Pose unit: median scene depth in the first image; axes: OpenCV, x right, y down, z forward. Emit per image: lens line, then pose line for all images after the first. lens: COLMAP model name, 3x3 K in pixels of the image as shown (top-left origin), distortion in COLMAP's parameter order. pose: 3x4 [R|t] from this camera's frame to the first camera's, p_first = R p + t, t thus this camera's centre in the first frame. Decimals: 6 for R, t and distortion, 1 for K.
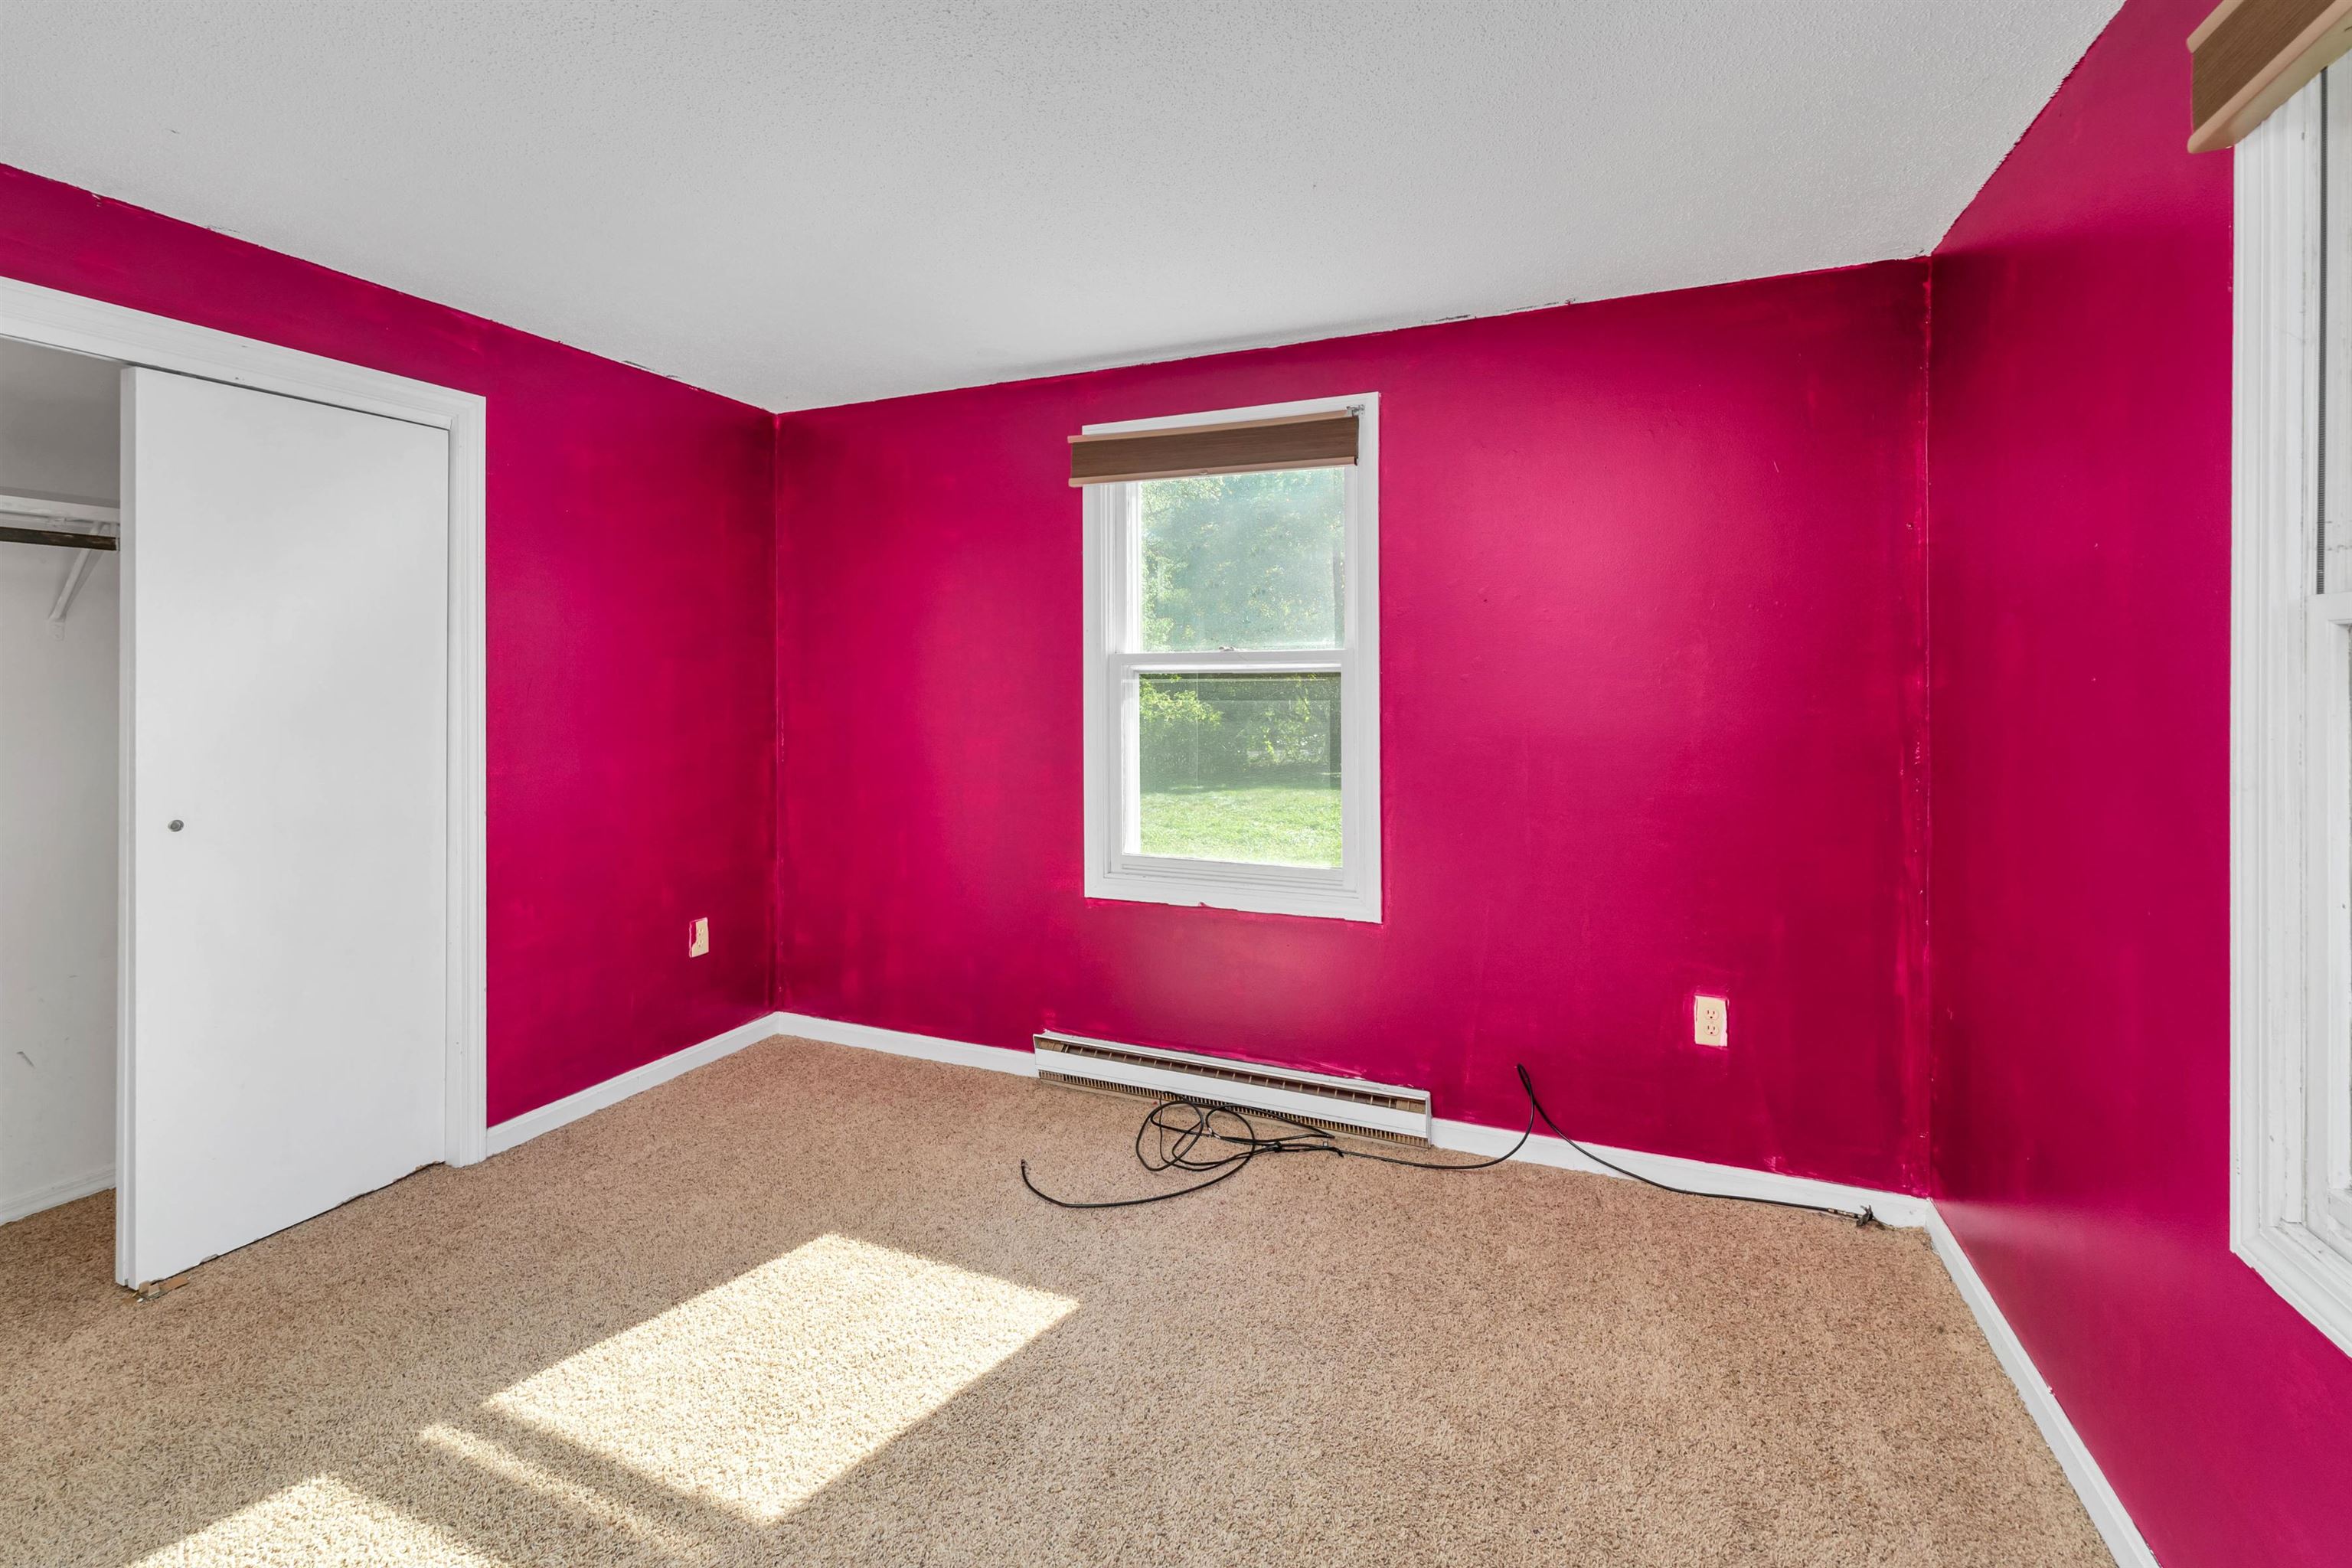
lens RADIAL K [[1001.9, 0, 1175.7], [0, 1001.9, 682.9], [0, 0, 1]] dist [0.000606, -0.000167]
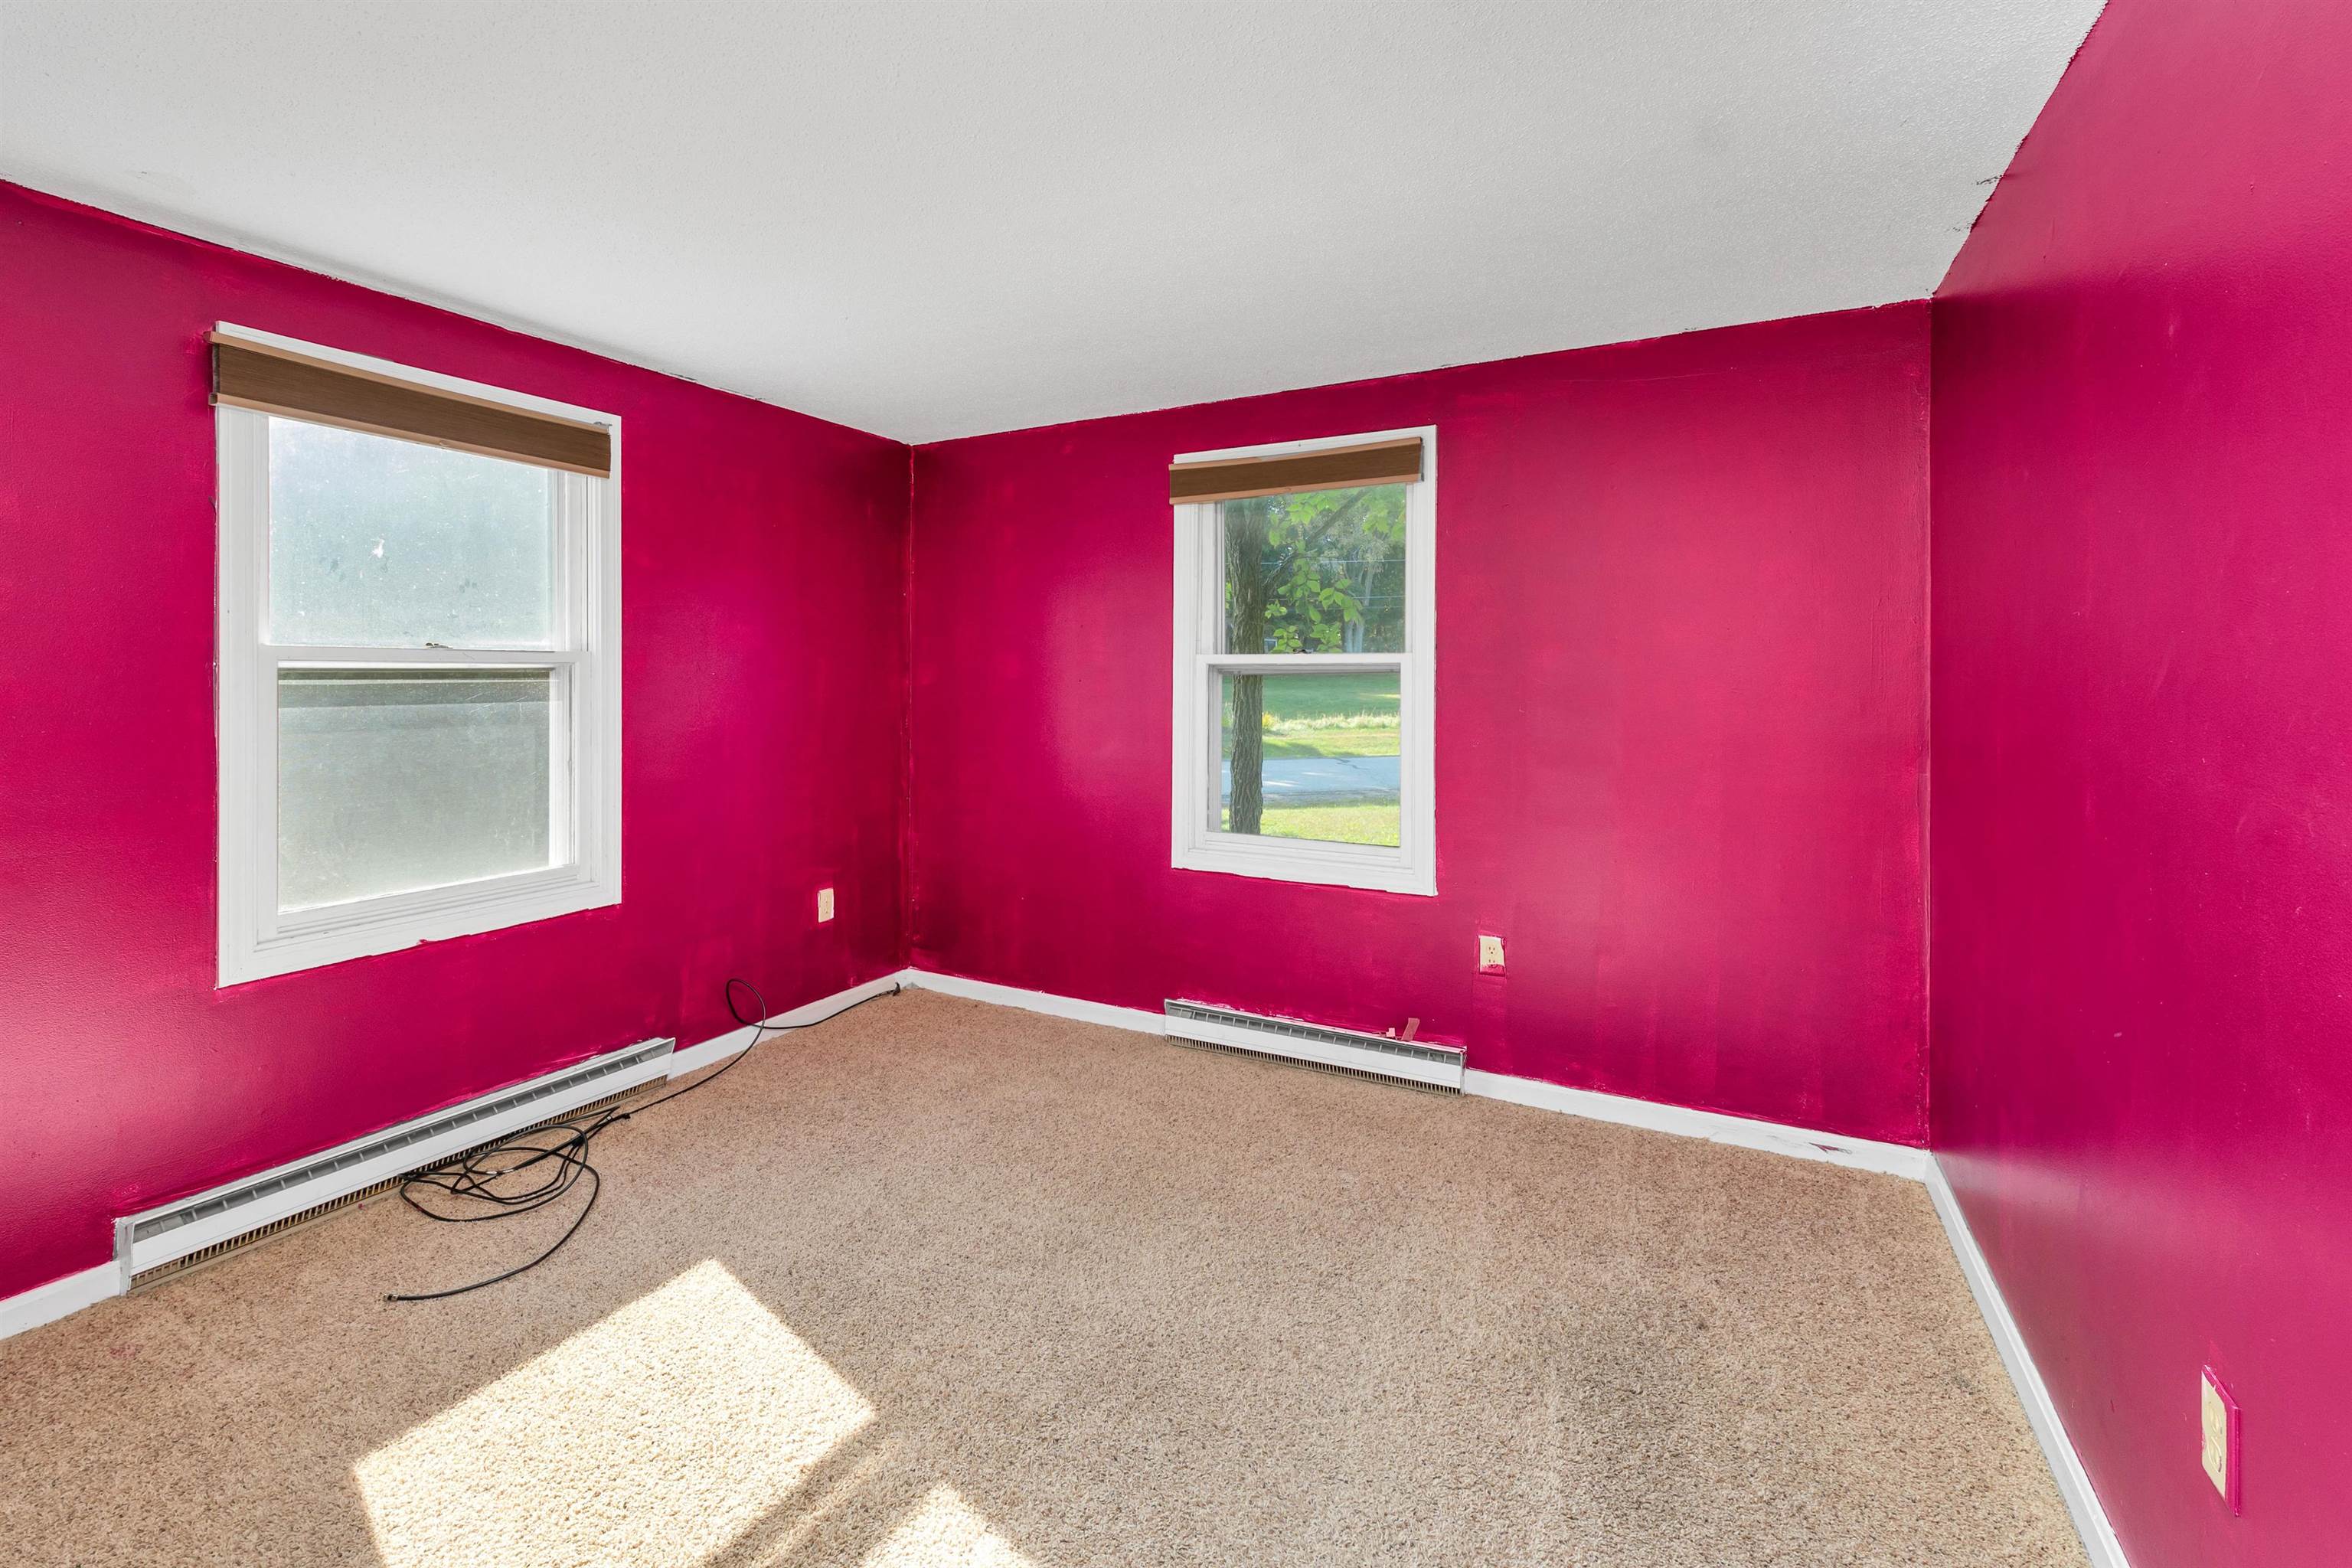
lens RADIAL K [[1001.9, 0, 1175.7], [0, 1001.9, 682.9], [0, 0, 1]] dist [0.000606, -0.000167]
pose [[0.089011, -0.003510, 0.996024, -0.889959], [-0.001341, 0.999992, 0.003644, -0.005869], [-0.996030, -0.001660, 0.089005, 0.321363]]
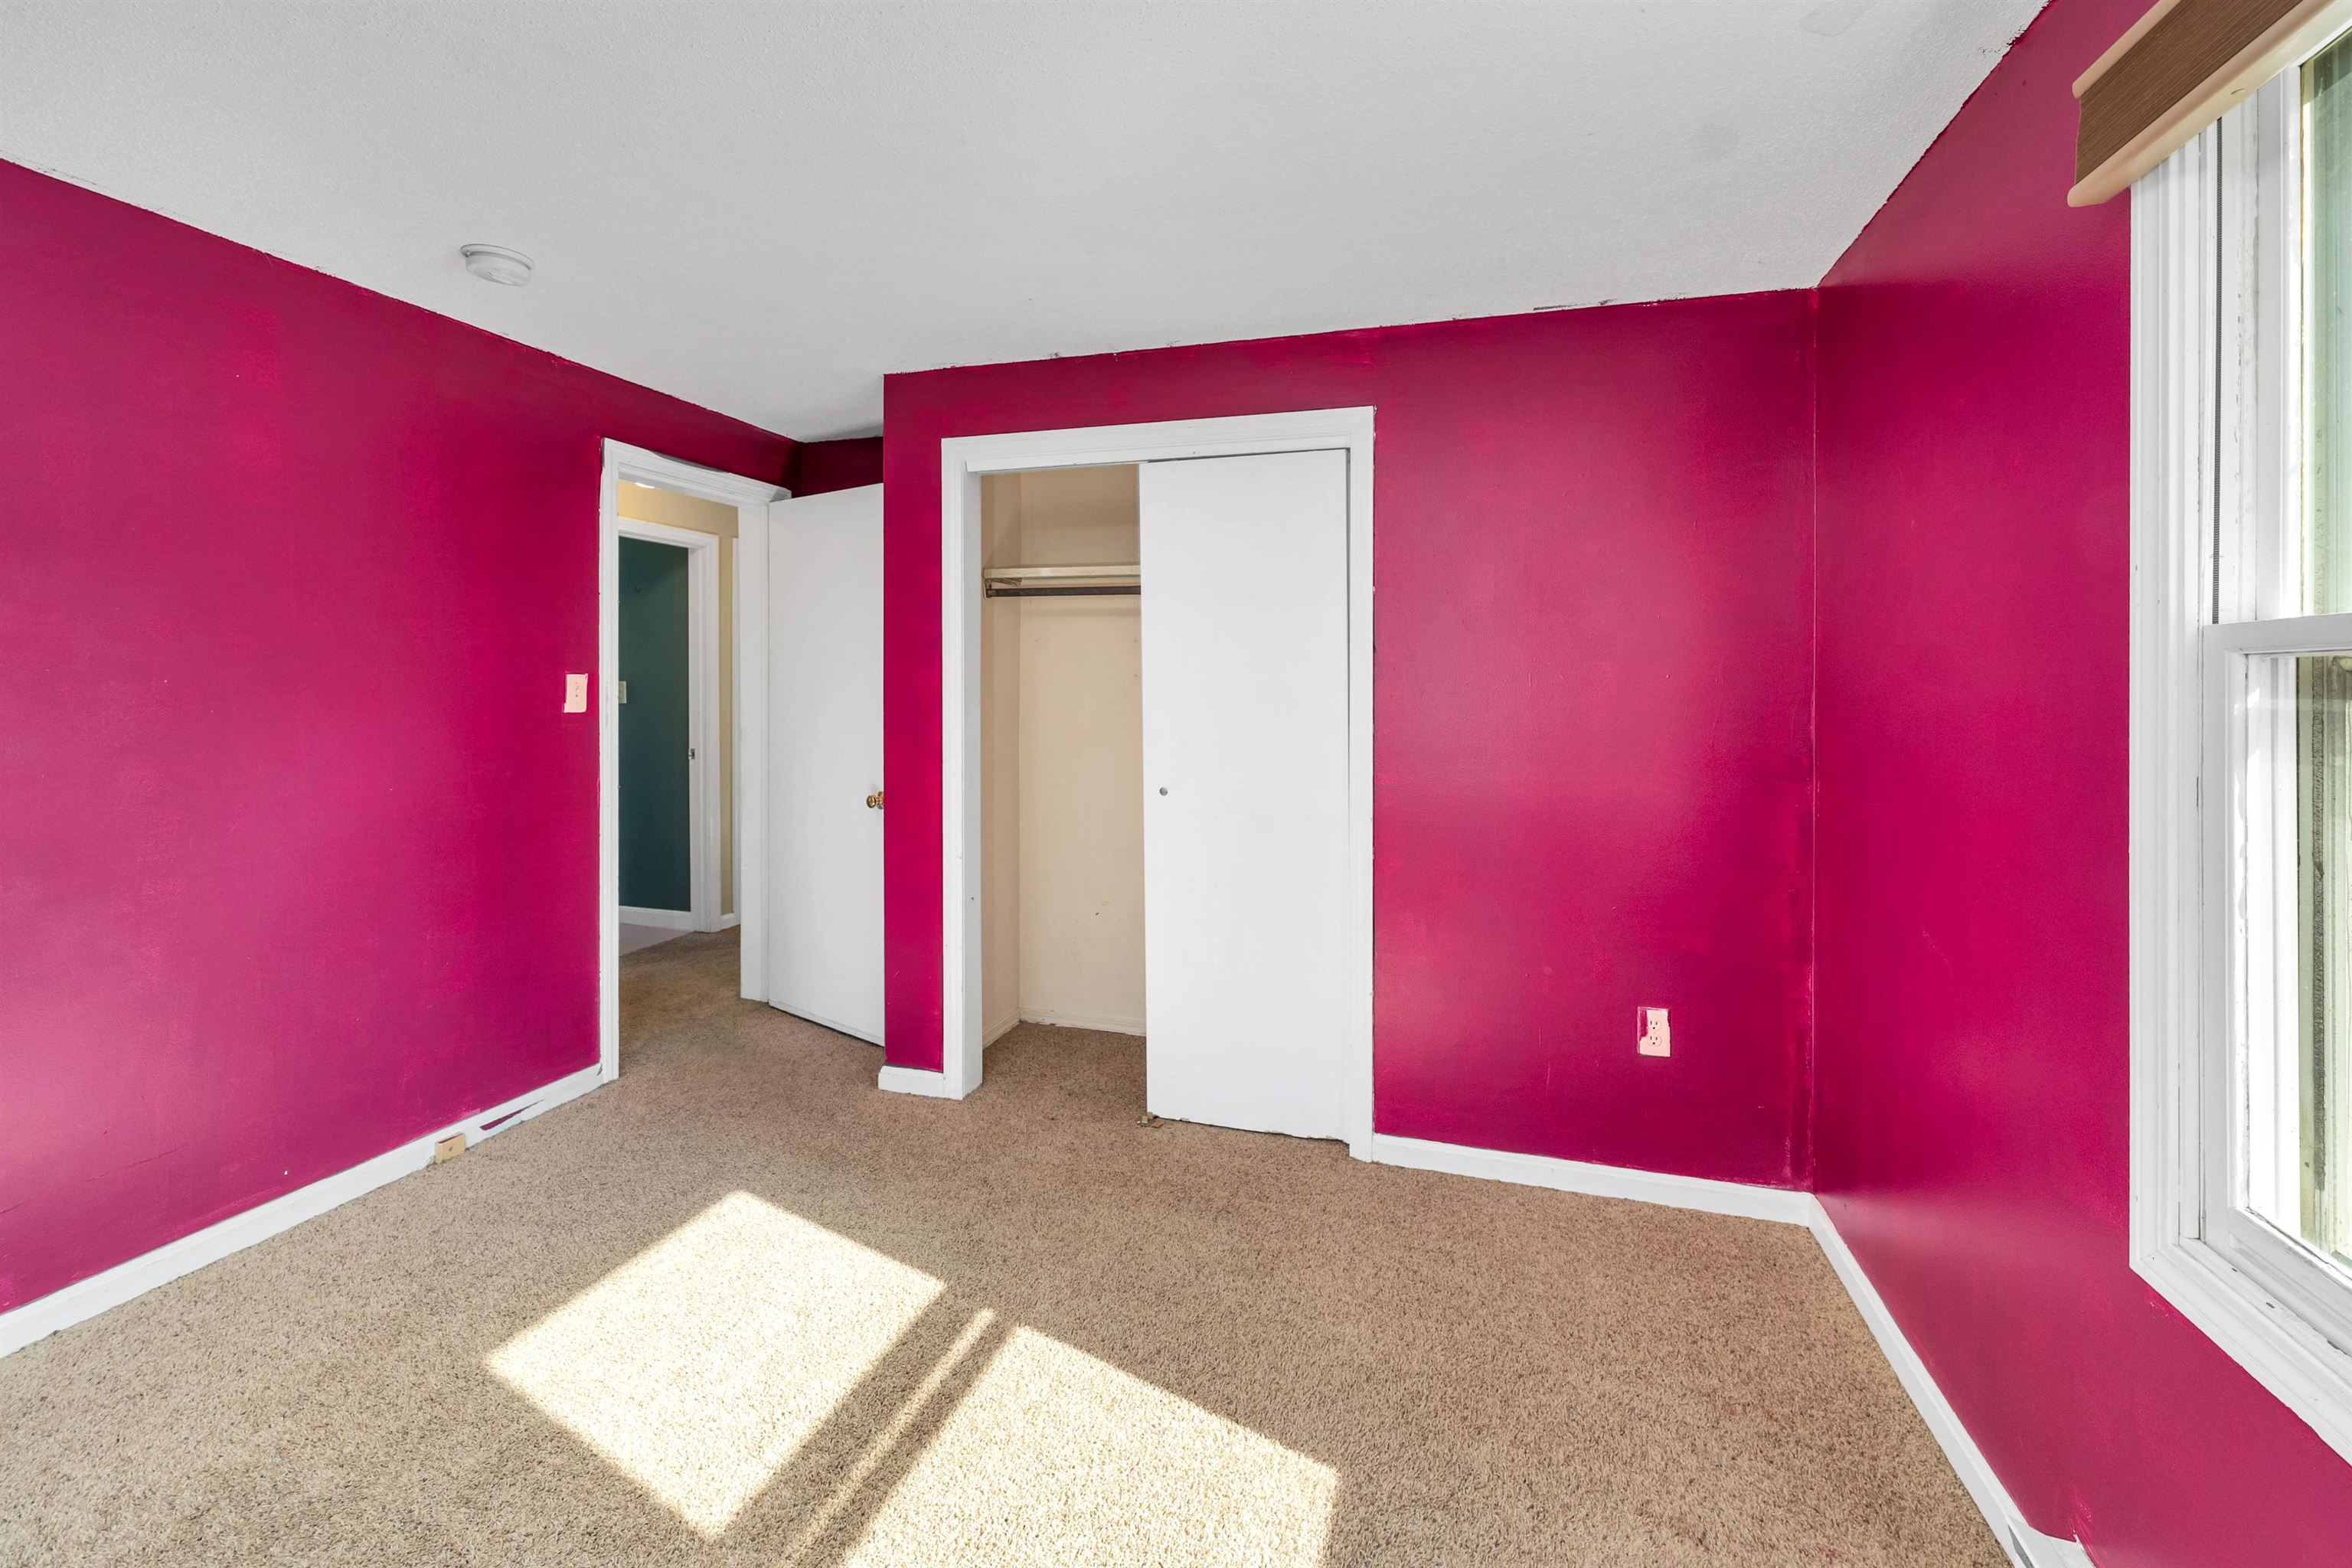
lens RADIAL K [[1004.2, 0, 1173.9], [0, 1004.2, 691.9], [0, 0, 1]] dist [0.001721, 0.000351]
pose [[0.100125, 0.007794, -0.994944, 0.302583], [-0.012439, 0.999901, 0.006581, -0.002295], [0.994897, 0.011717, 0.100212, 0.717156]]
